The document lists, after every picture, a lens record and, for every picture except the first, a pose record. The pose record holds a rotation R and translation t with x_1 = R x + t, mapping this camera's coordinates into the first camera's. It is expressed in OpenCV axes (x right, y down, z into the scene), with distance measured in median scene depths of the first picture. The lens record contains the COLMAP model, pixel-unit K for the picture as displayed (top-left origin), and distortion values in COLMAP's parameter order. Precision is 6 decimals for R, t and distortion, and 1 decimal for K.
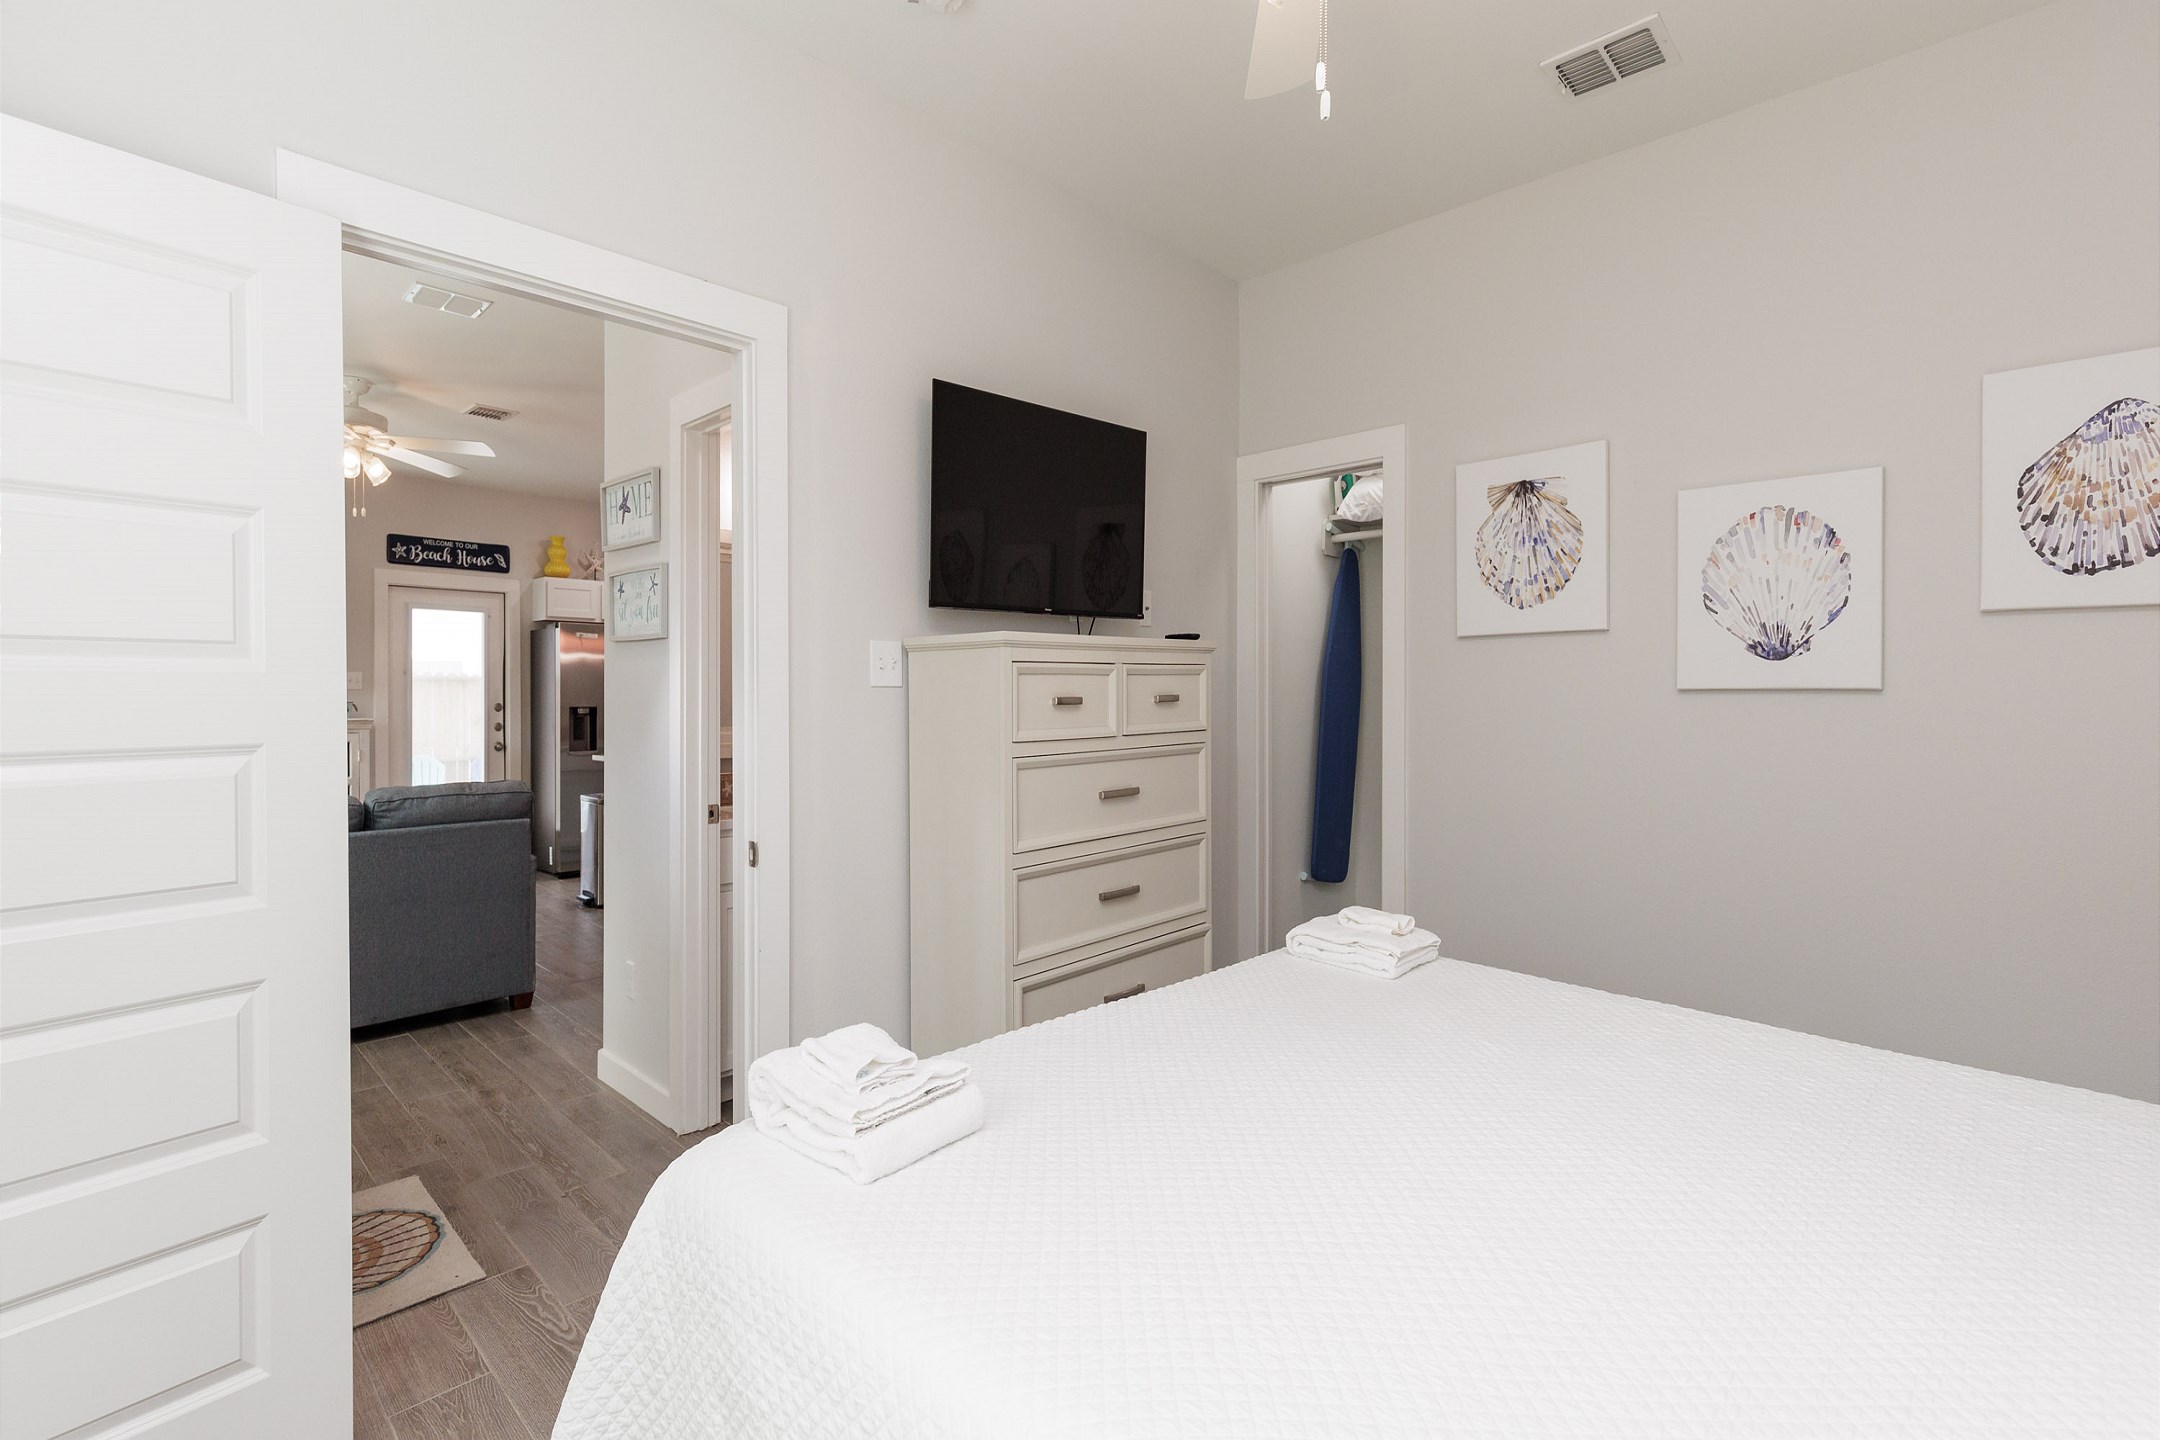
lens RADIAL K [[989.6, 0, 1080.7], [0, 989.6, 711.5], [0, 0, 1]] dist [-0.002200, -0.000476]
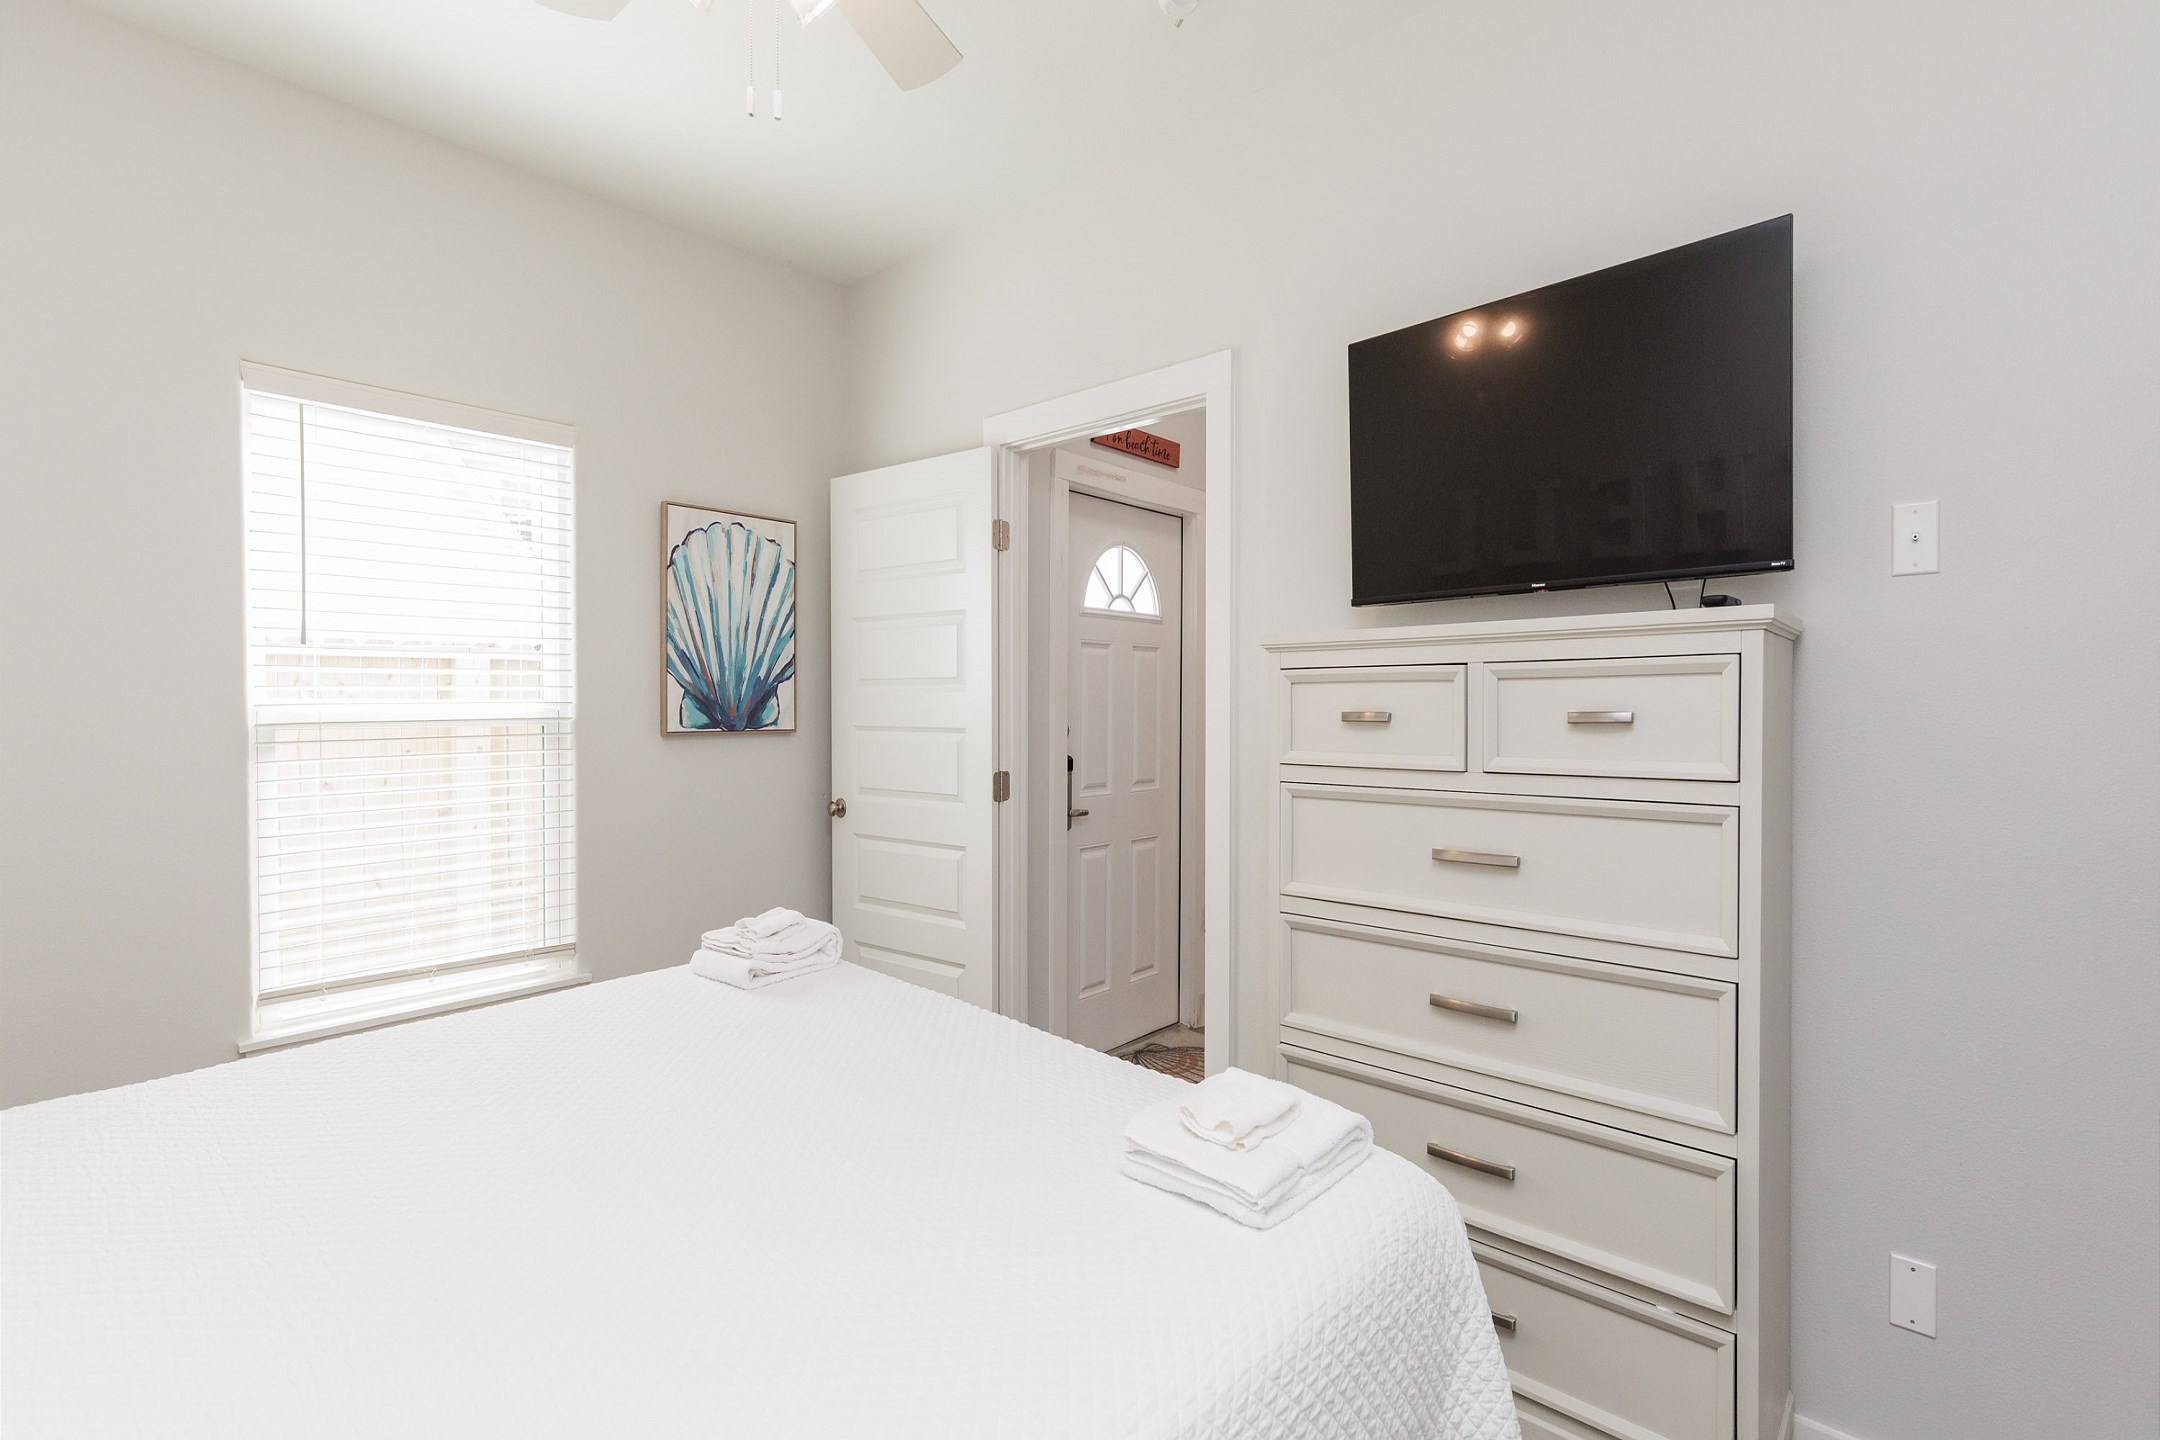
lens RADIAL K [[989.6, 0, 1086.6], [0, 989.6, 703.0], [0, 0, 1]] dist [-0.002200, -0.000476]
pose [[0.009043, 0.013712, -0.999865, 0.750265], [-0.011706, 0.999839, 0.013606, -0.029739], [0.999891, 0.011582, 0.009202, 0.785562]]
